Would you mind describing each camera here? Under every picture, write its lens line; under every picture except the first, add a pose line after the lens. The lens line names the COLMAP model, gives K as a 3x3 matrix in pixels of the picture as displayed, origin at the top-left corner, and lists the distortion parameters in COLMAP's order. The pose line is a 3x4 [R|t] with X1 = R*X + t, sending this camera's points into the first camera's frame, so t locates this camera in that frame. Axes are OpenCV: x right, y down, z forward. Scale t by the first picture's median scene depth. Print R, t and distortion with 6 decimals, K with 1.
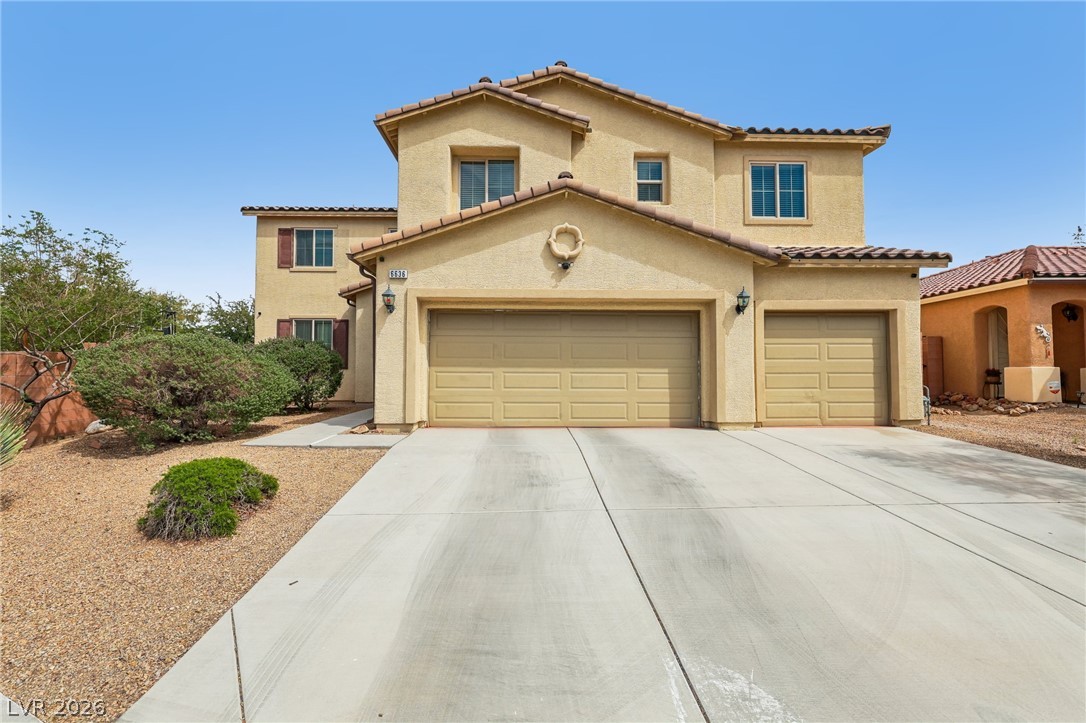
lens RADIAL K [[446.4, 0, 532.0], [0, 446.4, 359.4], [0, 0, 1]] dist [-0.001549, -0.000163]
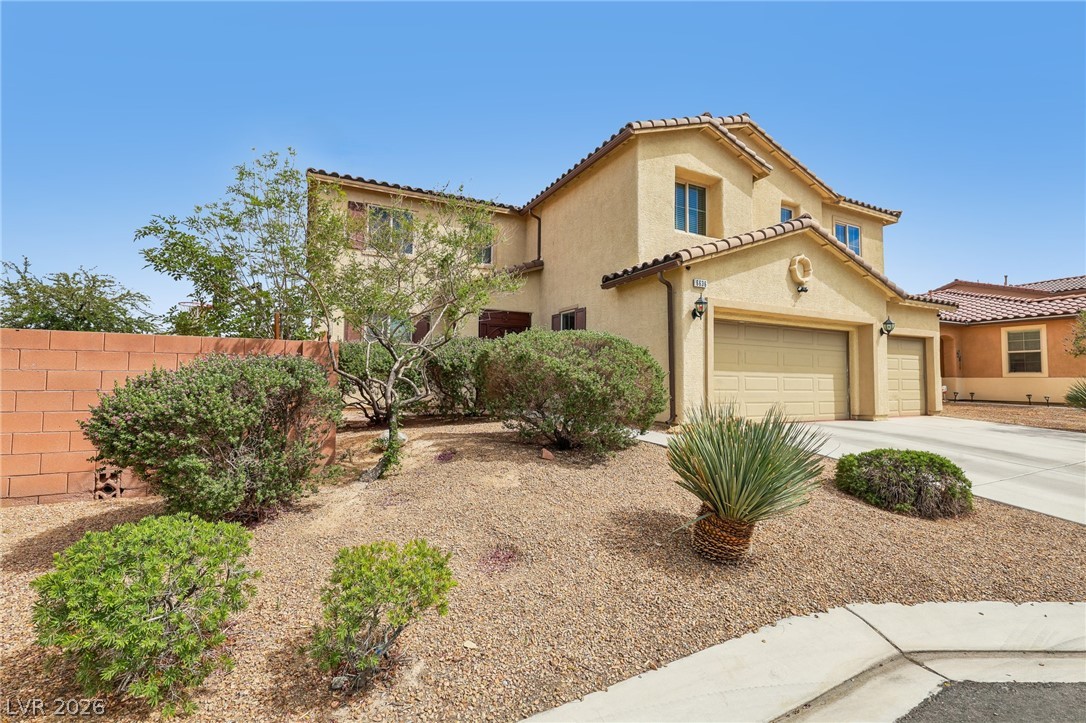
lens RADIAL K [[464.8, 0, 539.5], [0, 464.8, 353.4], [0, 0, 1]] dist [0.002359, 0.000294]
pose [[0.904714, 0.031560, 0.424849, -1.024043], [-0.019611, 0.999280, -0.032472, 0.019124], [-0.425568, 0.021046, 0.904682, 0.144105]]
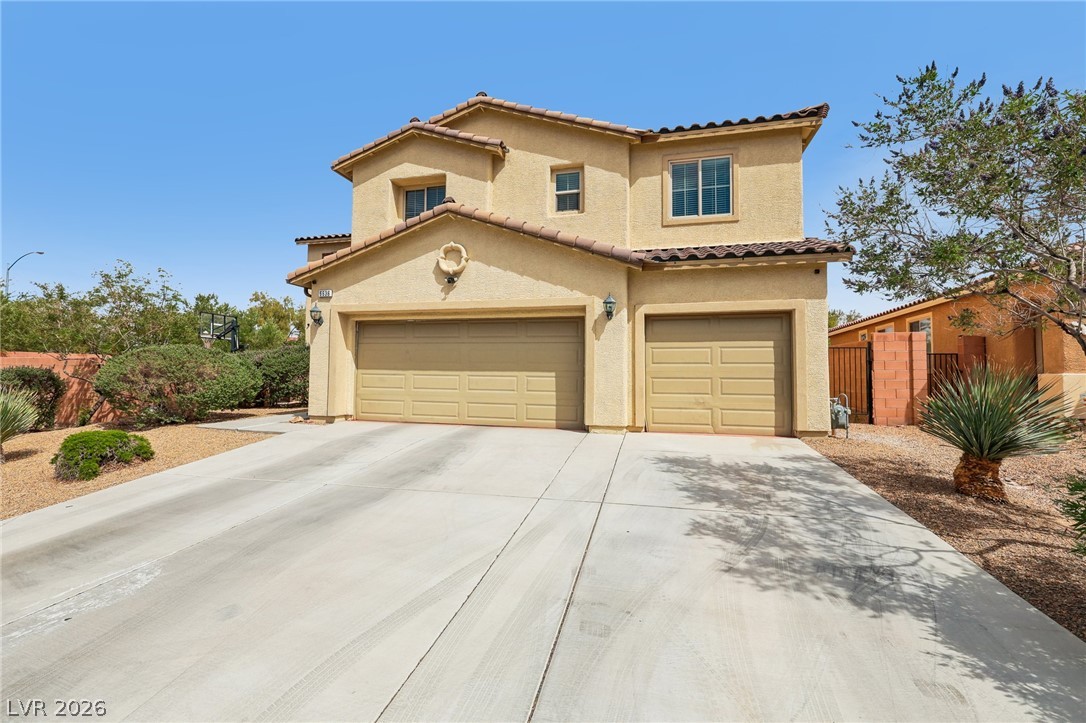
lens RADIAL K [[457.4, 0, 539.7], [0, 457.4, 356.3], [0, 0, 1]] dist [-0.002168, -0.000340]
pose [[0.963109, -0.002736, -0.269097, 0.553808], [-0.000451, 0.999931, -0.011780, -0.004601], [0.269110, 0.011467, 0.963041, -0.042477]]
